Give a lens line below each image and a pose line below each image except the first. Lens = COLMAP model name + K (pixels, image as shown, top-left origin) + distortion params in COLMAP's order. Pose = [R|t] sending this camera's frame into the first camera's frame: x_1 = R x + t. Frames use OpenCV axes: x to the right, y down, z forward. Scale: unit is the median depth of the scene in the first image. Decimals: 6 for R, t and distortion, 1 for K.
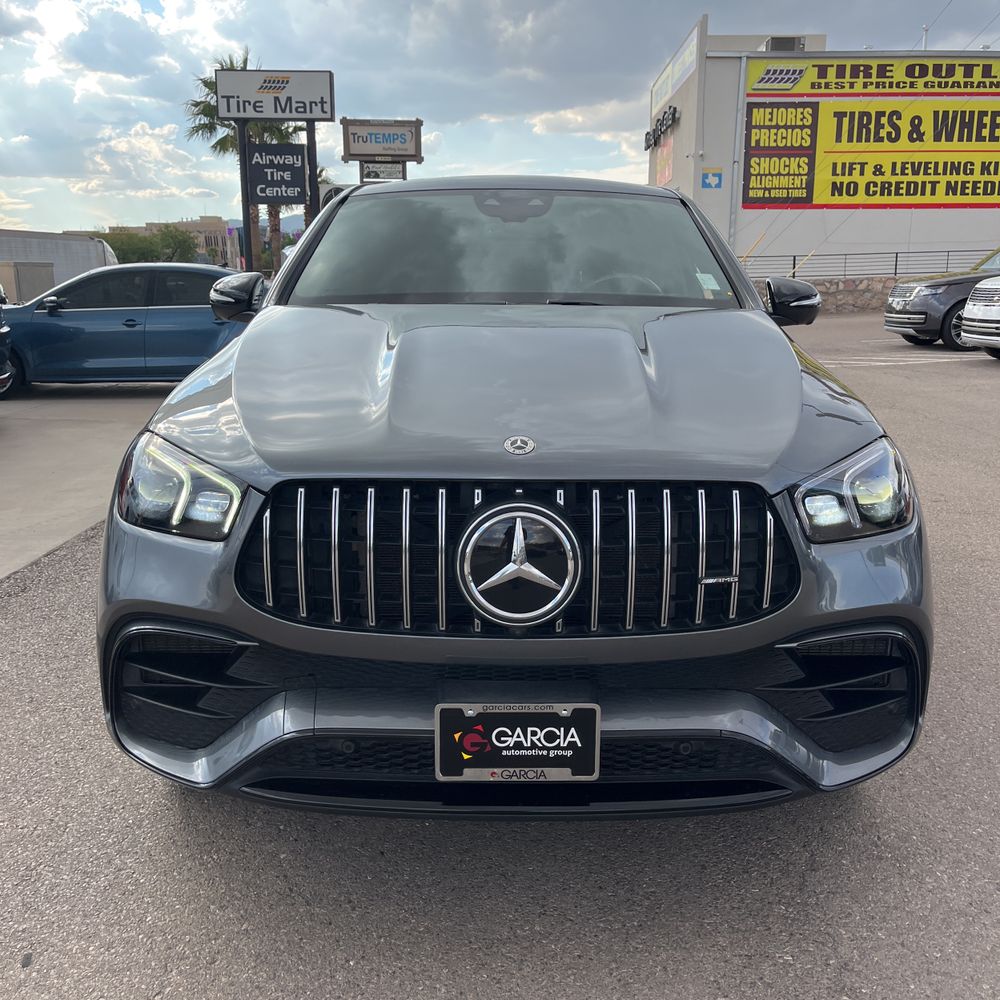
lens RADIAL K [[1015.4, 0, 500.3], [0, 1015.4, 494.7], [0, 0, 1]] dist [0.033478, -0.017785]
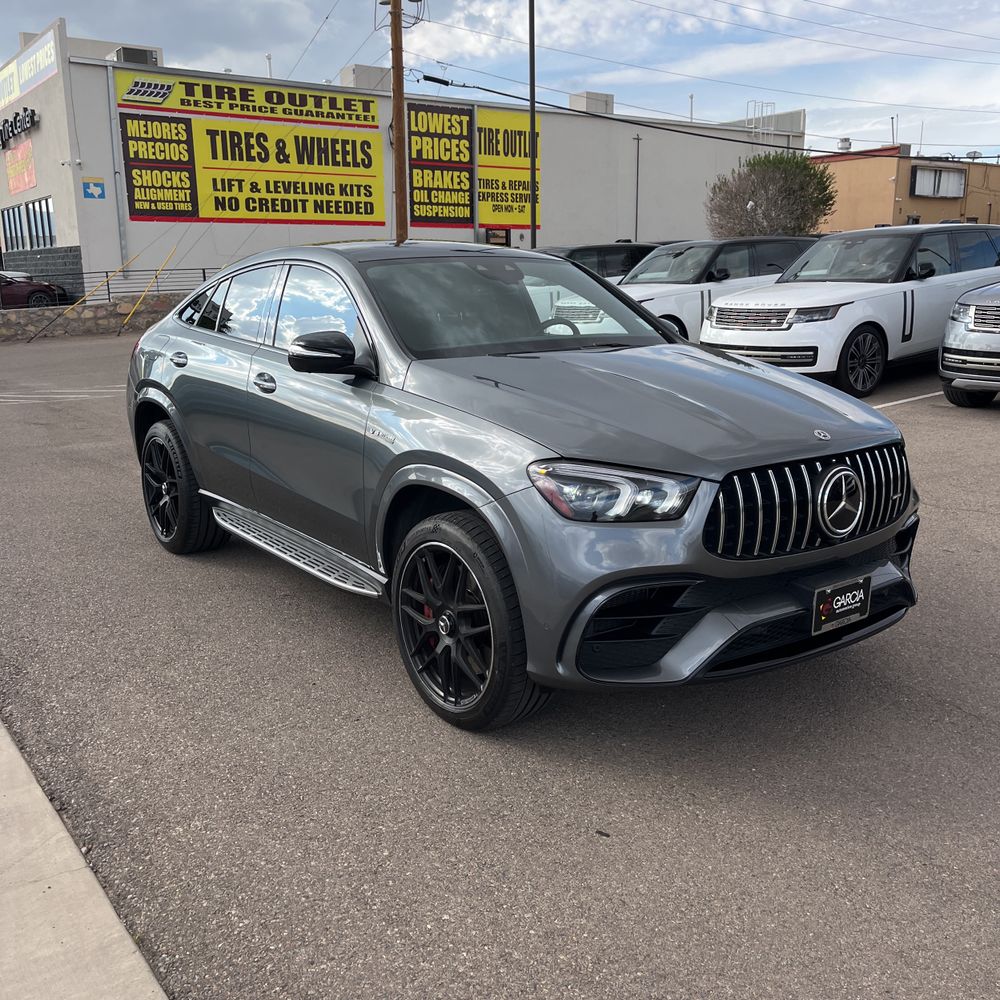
lens RADIAL K [[1015.4, 0, 500.3], [0, 1015.4, 494.7], [0, 0, 1]] dist [0.033478, -0.017785]
pose [[0.812067, -0.135391, 0.567641, -0.071206], [0.138732, 0.989617, 0.037569, -0.004444], [-0.566834, 0.048242, 0.822419, -0.005794]]
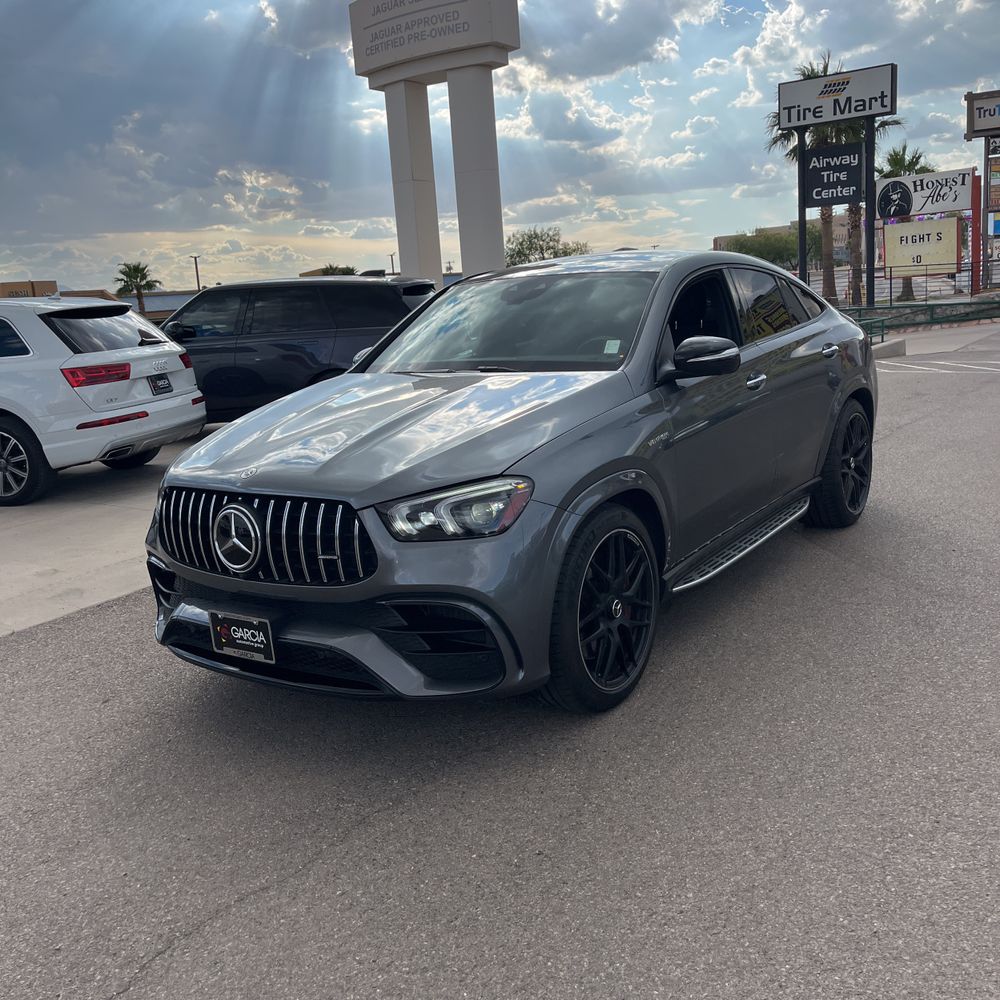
lens RADIAL K [[1015.4, 0, 500.3], [0, 1015.4, 494.7], [0, 0, 1]] dist [0.033478, -0.017785]
pose [[0.818461, 0.051981, -0.572206, 0.071026], [-0.047649, 0.998609, 0.022561, -0.003610], [0.572583, 0.008800, 0.819800, -0.011447]]
